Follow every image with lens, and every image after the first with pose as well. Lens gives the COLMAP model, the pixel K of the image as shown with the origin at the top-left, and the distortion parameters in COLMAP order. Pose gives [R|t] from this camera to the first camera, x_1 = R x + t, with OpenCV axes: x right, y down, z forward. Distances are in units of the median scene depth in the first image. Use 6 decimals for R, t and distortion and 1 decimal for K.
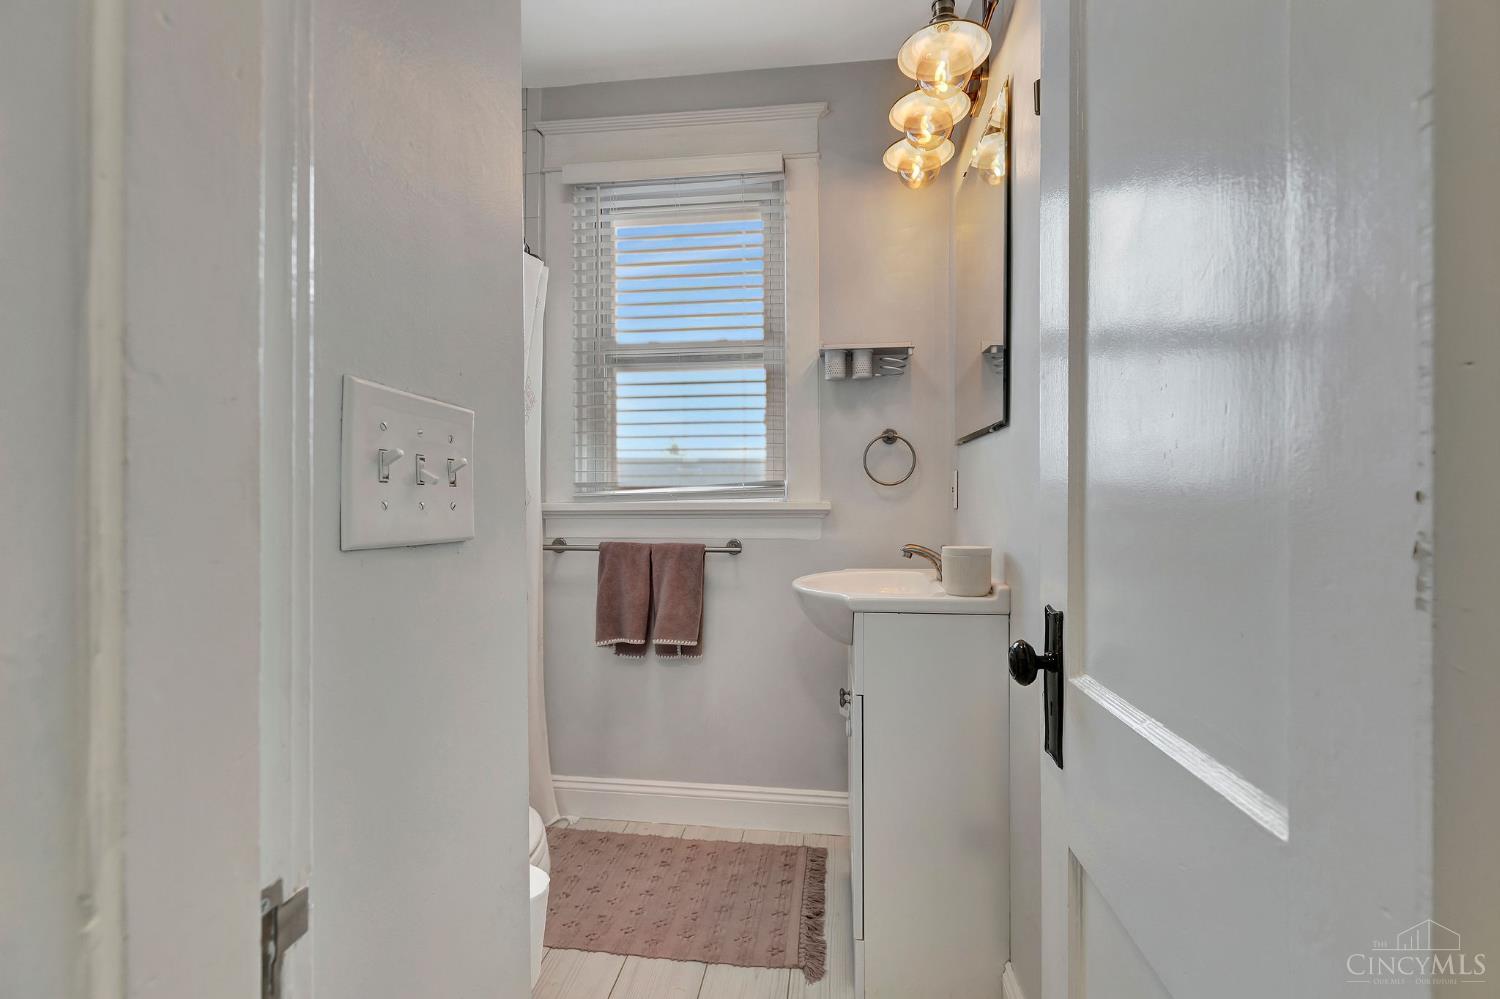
lens RADIAL K [[673.5, 0, 756.9], [0, 673.5, 496.2], [0, 0, 1]] dist [0.001150, 0.000450]
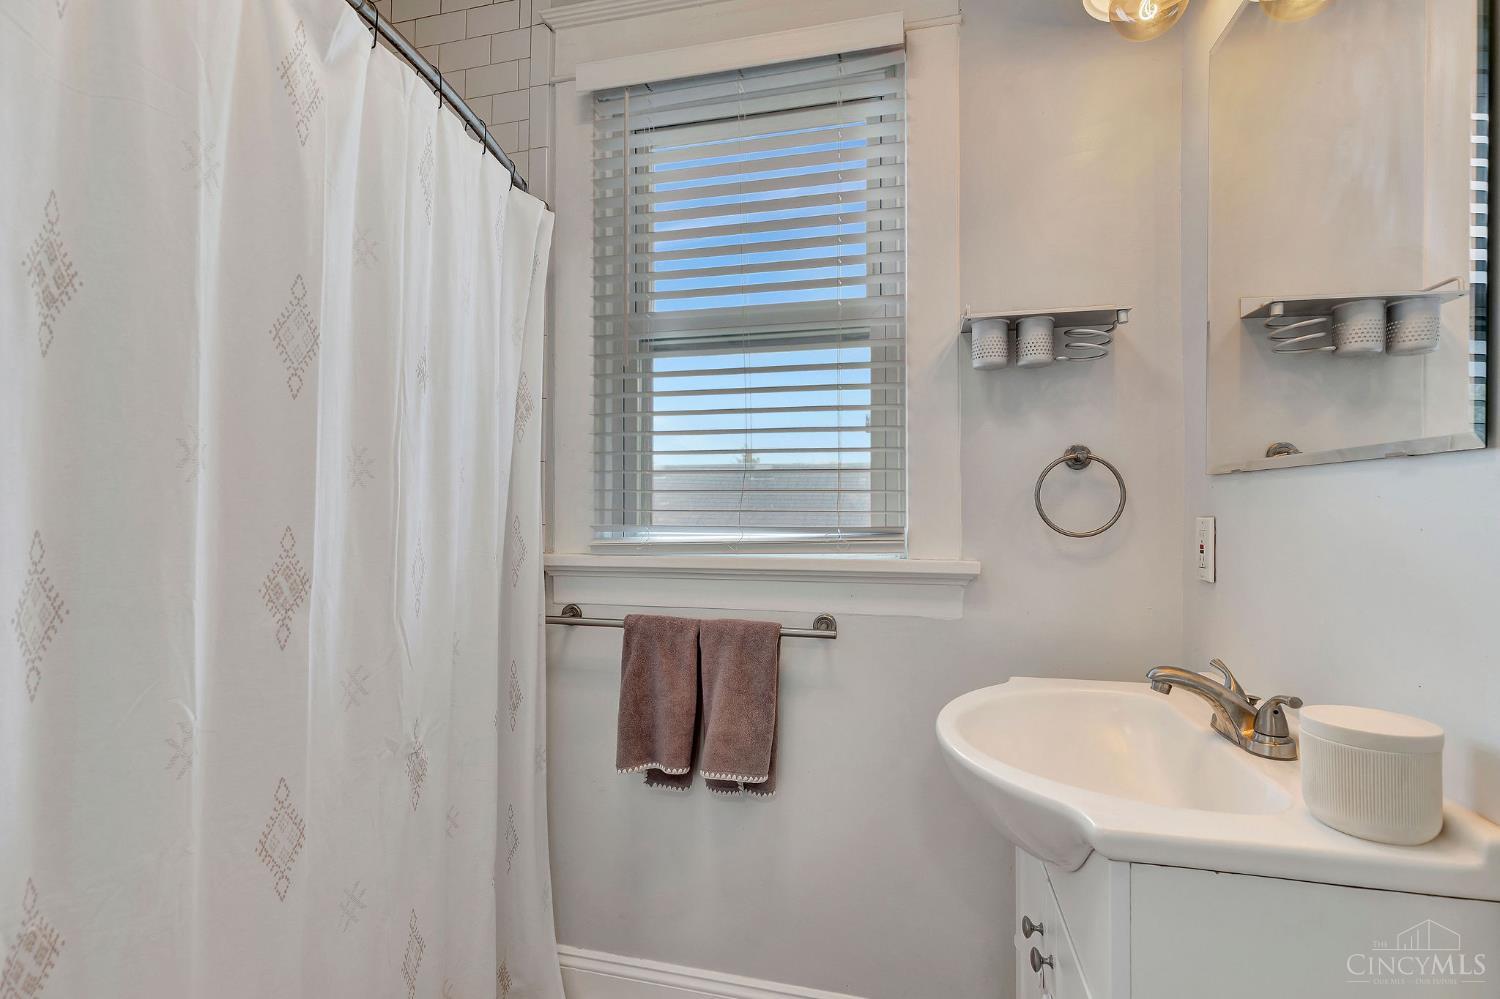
lens RADIAL K [[673.5, 0, 753.5], [0, 673.5, 508.2], [0, 0, 1]] dist [0.001150, 0.000450]
pose [[0.993346, 0.004701, -0.115073, -0.028297], [-0.003872, 0.999965, 0.007422, -0.045326], [0.115104, -0.006927, 0.993329, 0.348171]]
